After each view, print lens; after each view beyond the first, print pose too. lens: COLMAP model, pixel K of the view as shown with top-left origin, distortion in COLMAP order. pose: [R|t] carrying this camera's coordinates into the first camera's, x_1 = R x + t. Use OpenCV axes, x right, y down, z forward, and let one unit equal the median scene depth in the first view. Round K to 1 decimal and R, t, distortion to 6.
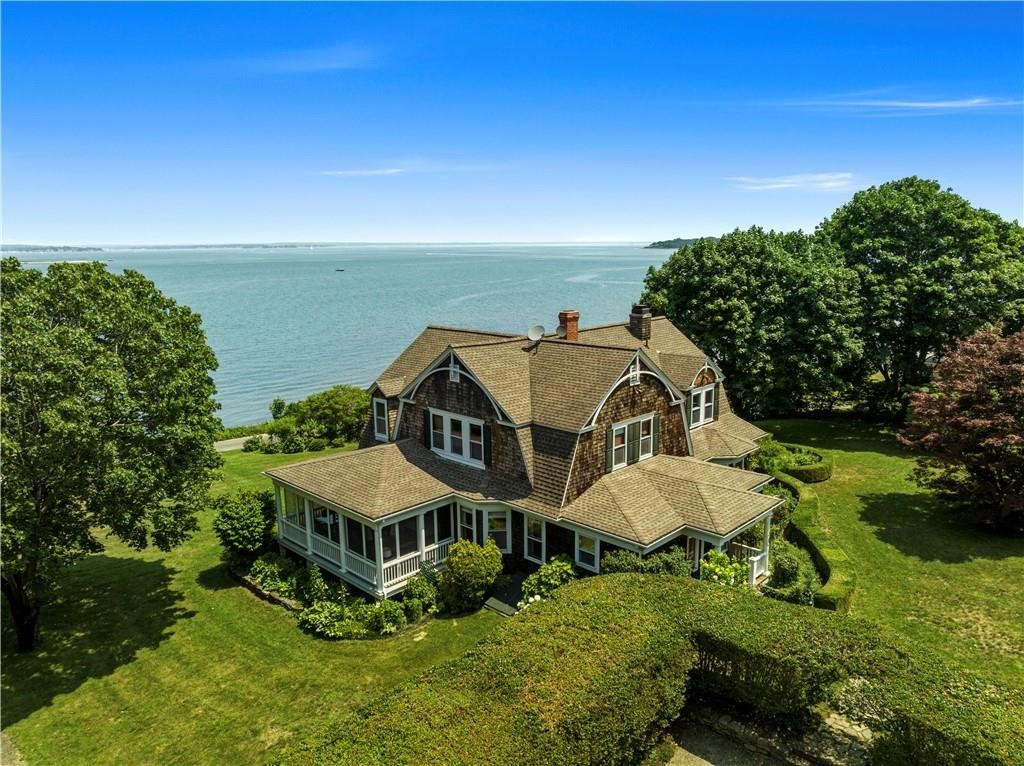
lens RADIAL K [[717.4, 0, 512.0], [0, 717.4, 383.0], [0, 0, 1]] dist [-0.034580, -0.001563]
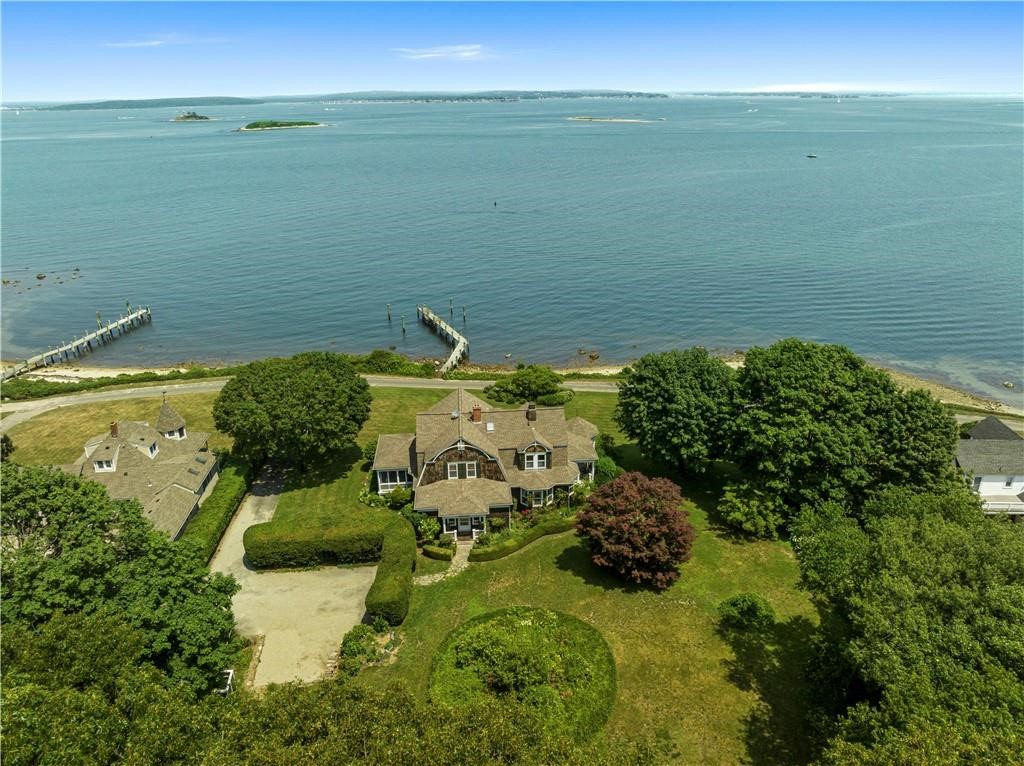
lens RADIAL K [[717.4, 0, 512.0], [0, 717.4, 383.0], [0, 0, 1]] dist [-0.034580, -0.001563]
pose [[0.750802, 0.244338, -0.613674, 1.752066], [-0.117501, 0.963654, 0.239926, -0.828170], [0.649992, -0.108030, 0.752223, -0.732338]]
